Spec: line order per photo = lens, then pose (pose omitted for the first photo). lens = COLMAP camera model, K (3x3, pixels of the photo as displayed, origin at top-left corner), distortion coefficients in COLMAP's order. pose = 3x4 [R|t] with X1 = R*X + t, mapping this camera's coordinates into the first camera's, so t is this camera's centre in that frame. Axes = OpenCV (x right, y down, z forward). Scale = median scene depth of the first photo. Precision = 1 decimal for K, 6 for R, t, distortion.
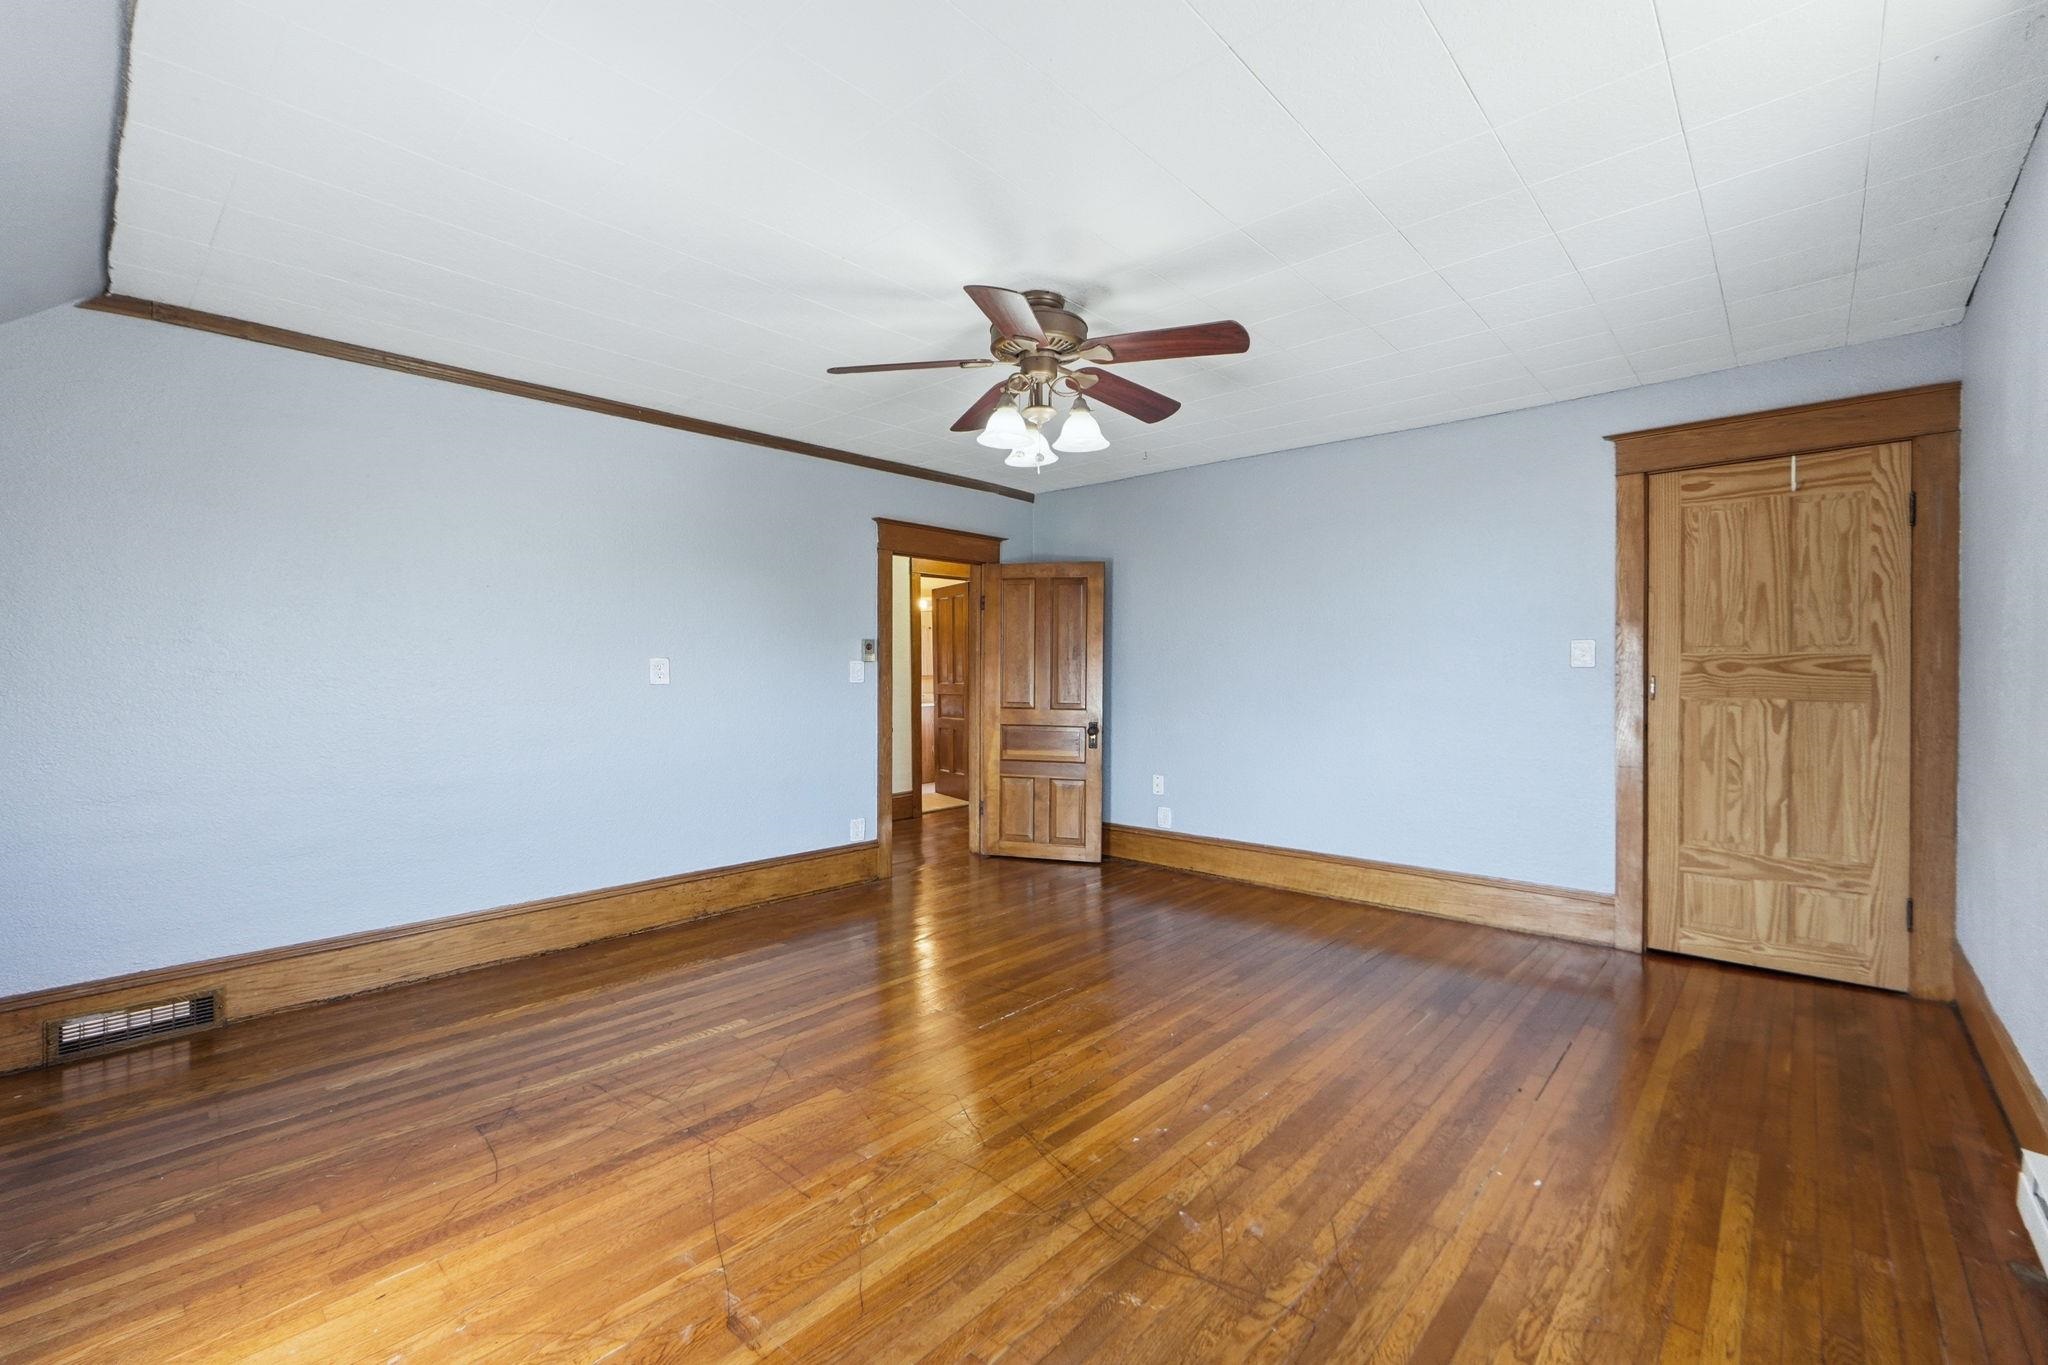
lens RADIAL K [[867.7, 0, 1022.9], [0, 867.7, 679.0], [0, 0, 1]] dist [0.001236, 0.000382]
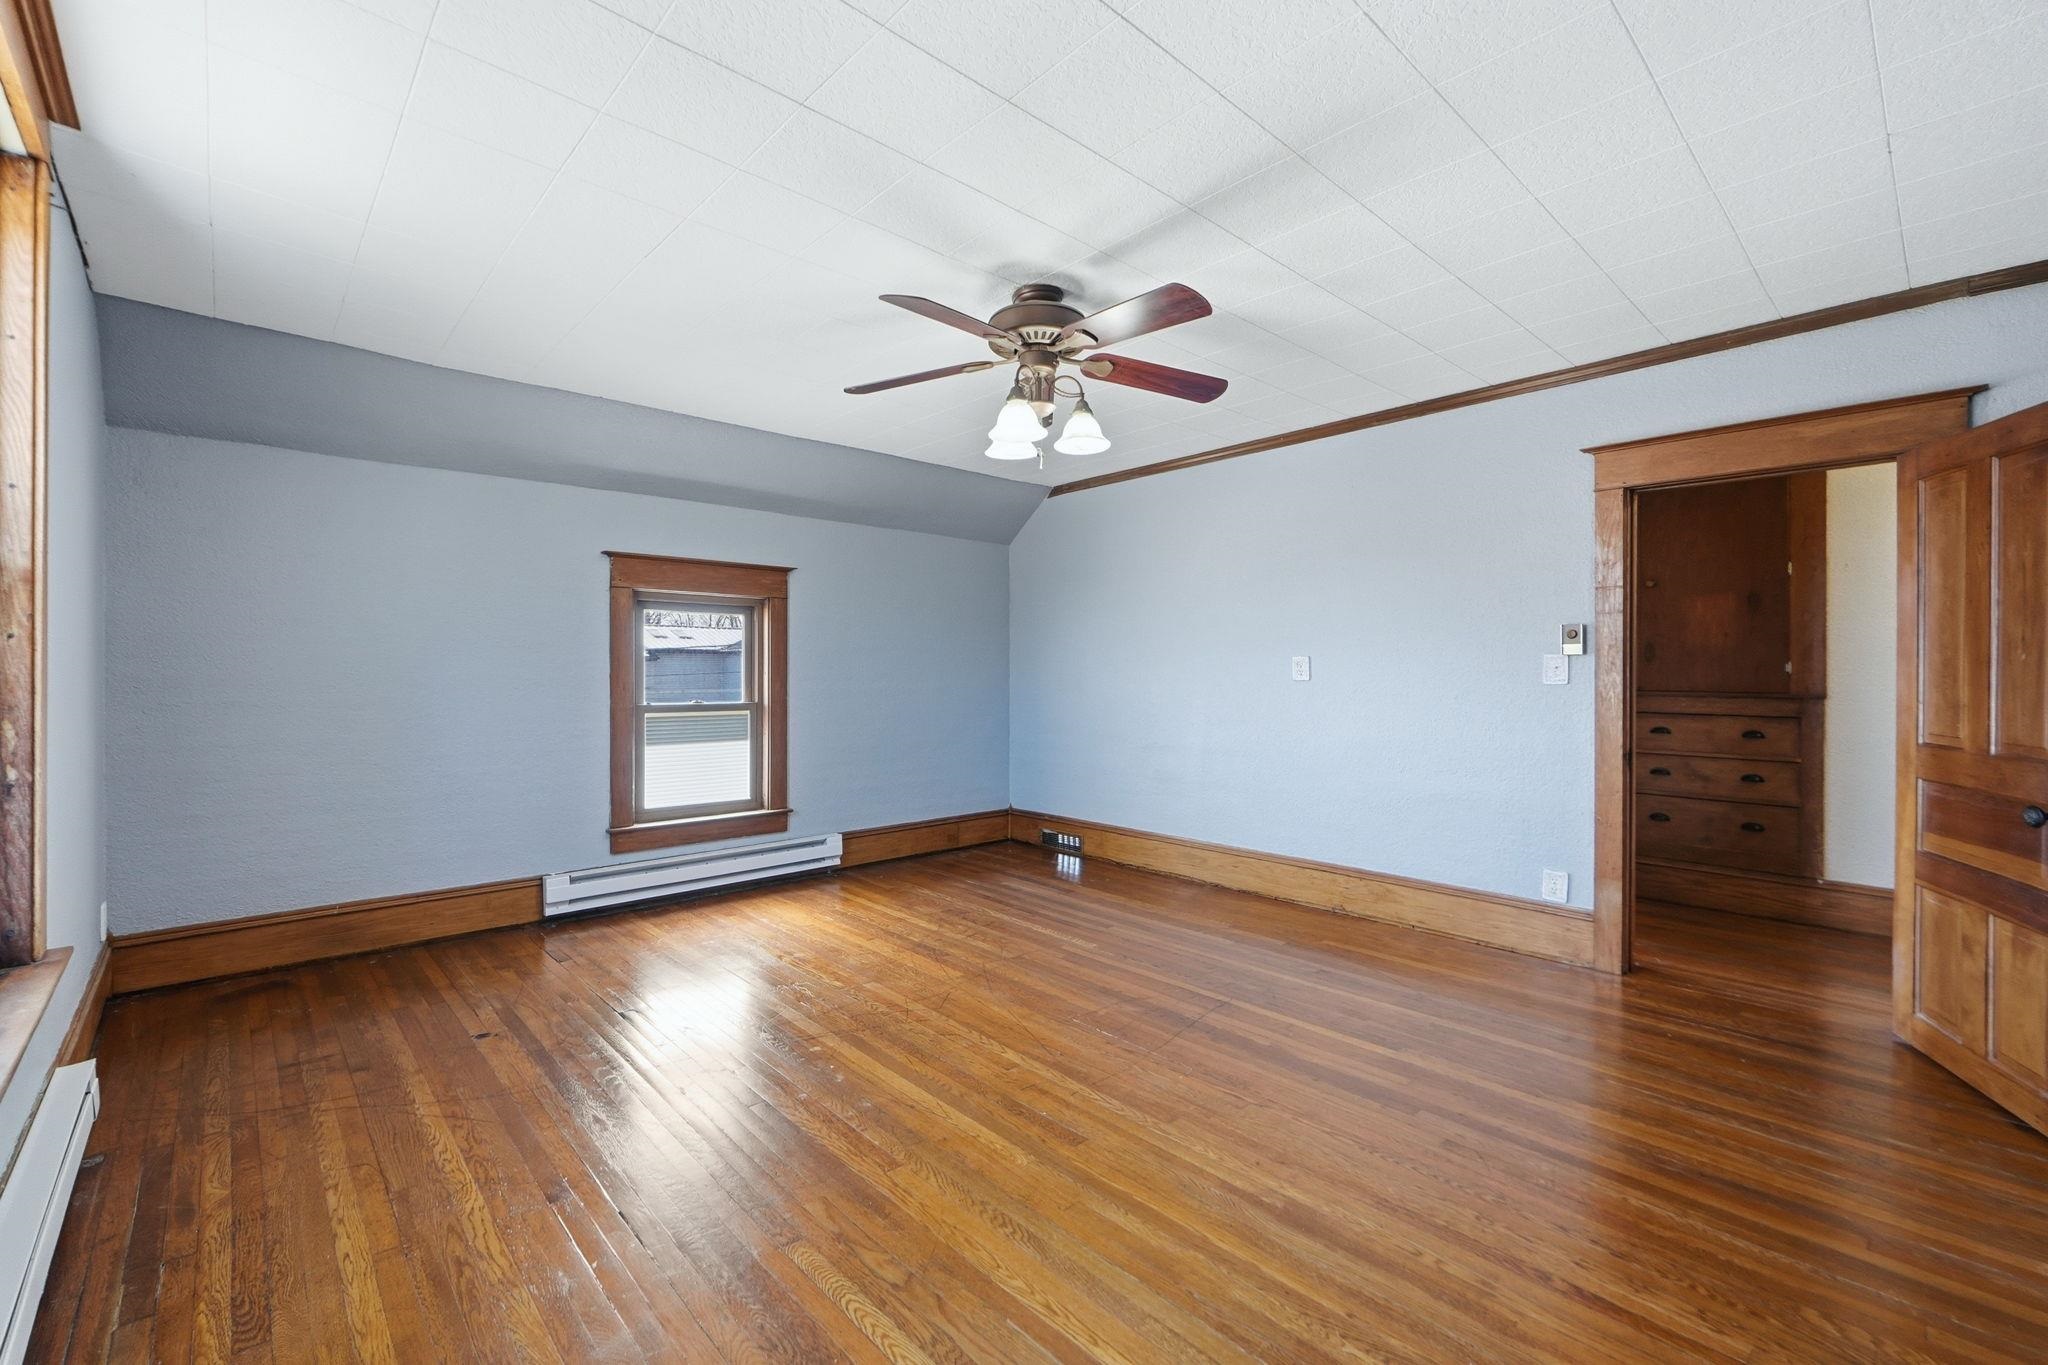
lens RADIAL K [[867.7, 0, 1014.0], [0, 867.7, 676.9], [0, 0, 1]] dist [0.001236, 0.000382]
pose [[-0.100272, 0.007718, -0.994930, 1.113112], [-0.005287, 0.999952, 0.008290, -0.009471], [0.994946, 0.006091, -0.100227, 1.187758]]
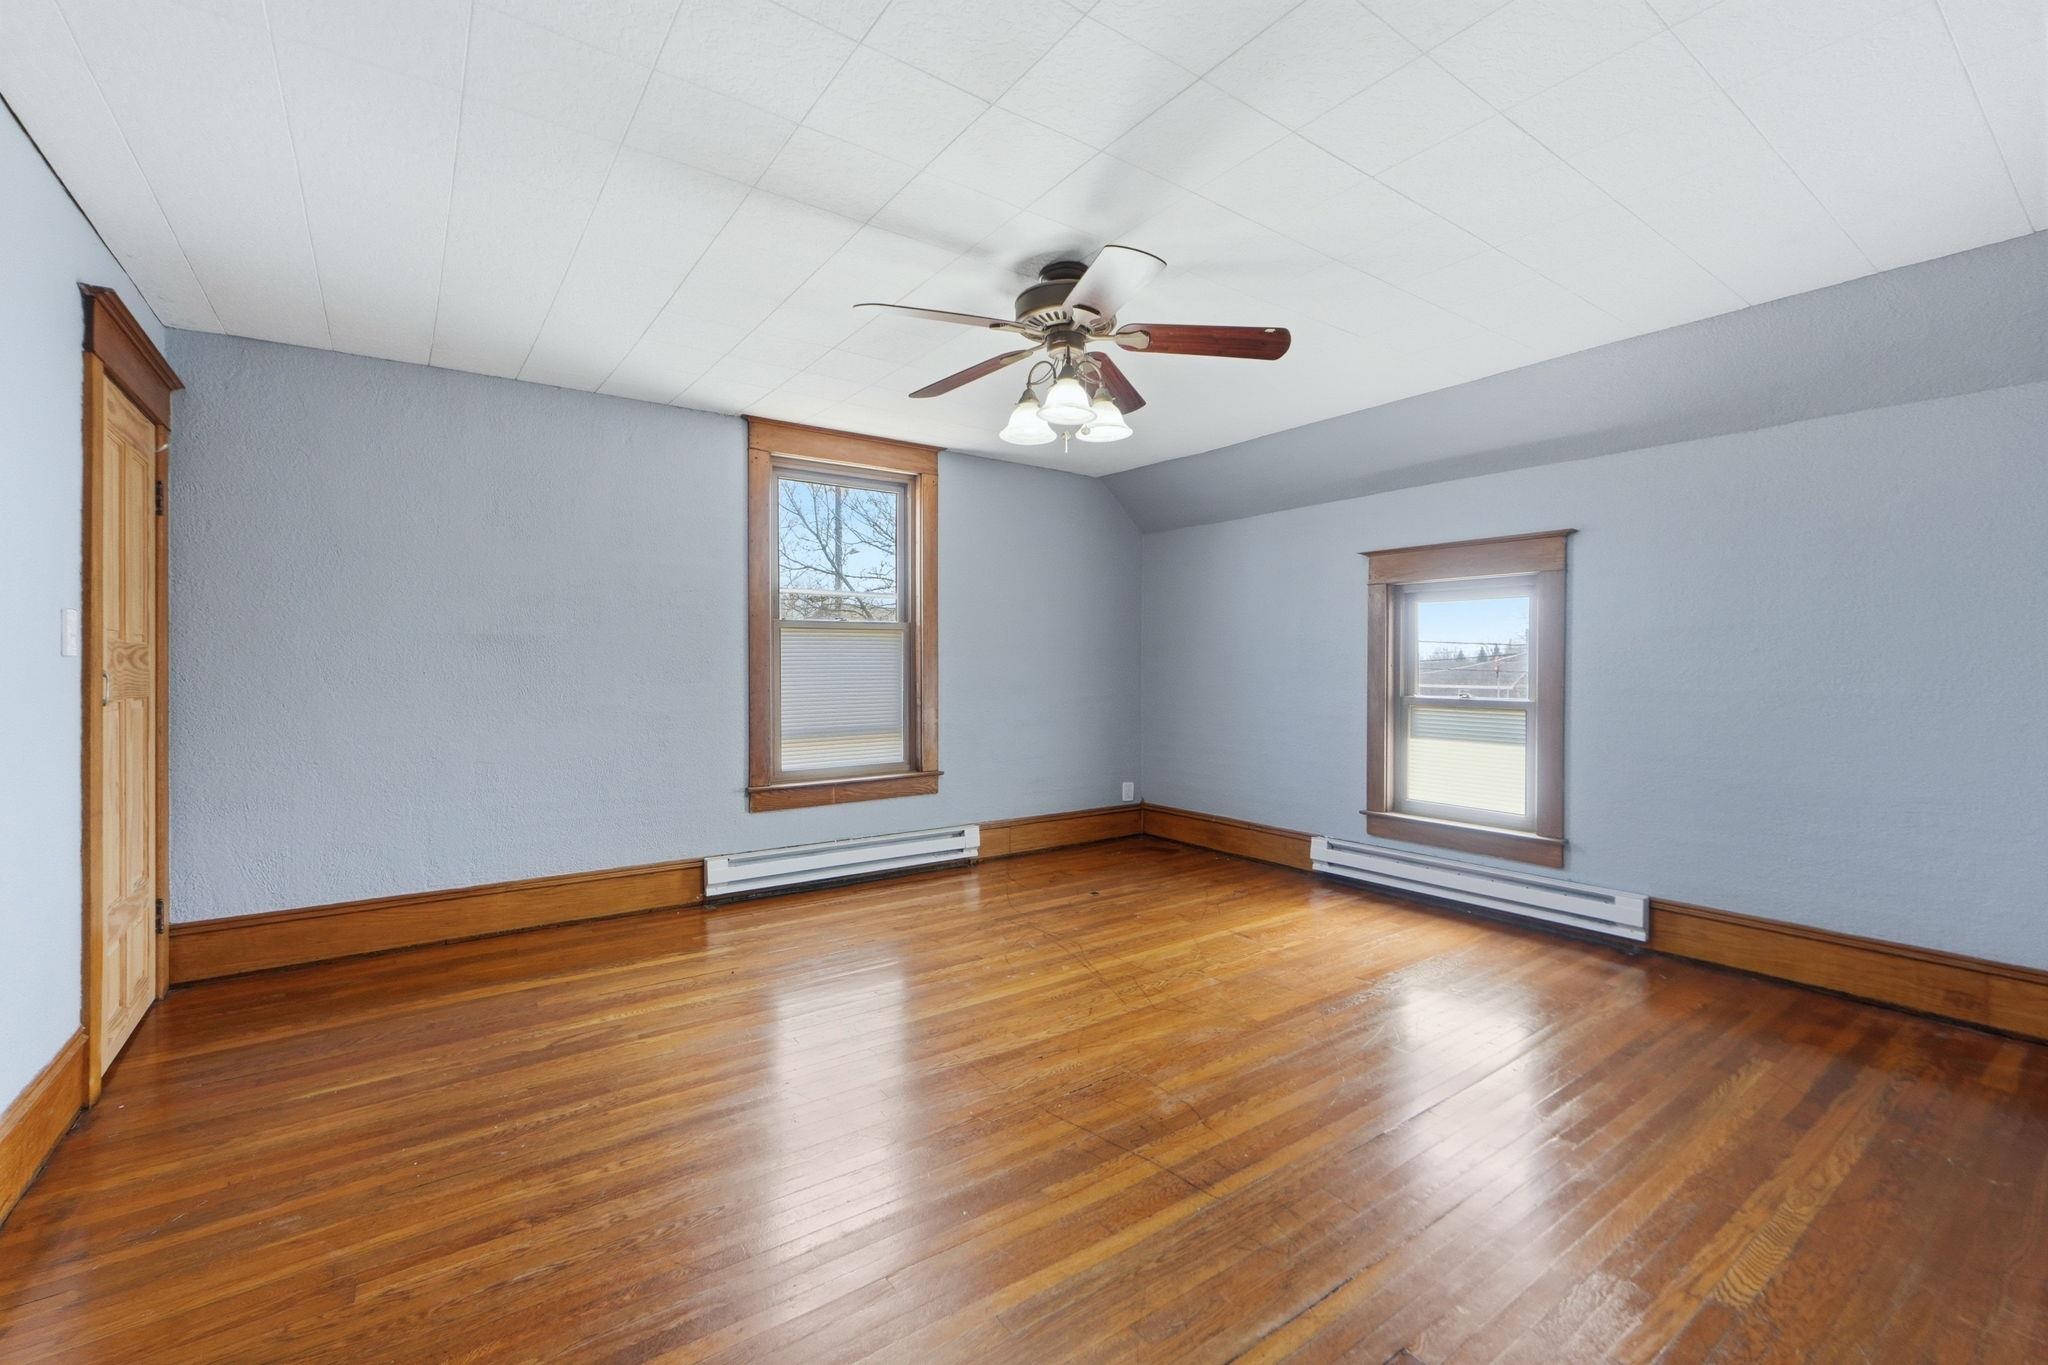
lens RADIAL K [[867.7, 0, 1015.4], [0, 867.7, 667.6], [0, 0, 1]] dist [0.001236, 0.000382]
pose [[-0.975864, 0.001174, 0.218376, -0.147872], [0.002691, 0.999974, 0.006647, -0.007725], [-0.218362, 0.007074, -0.975842, 2.152420]]
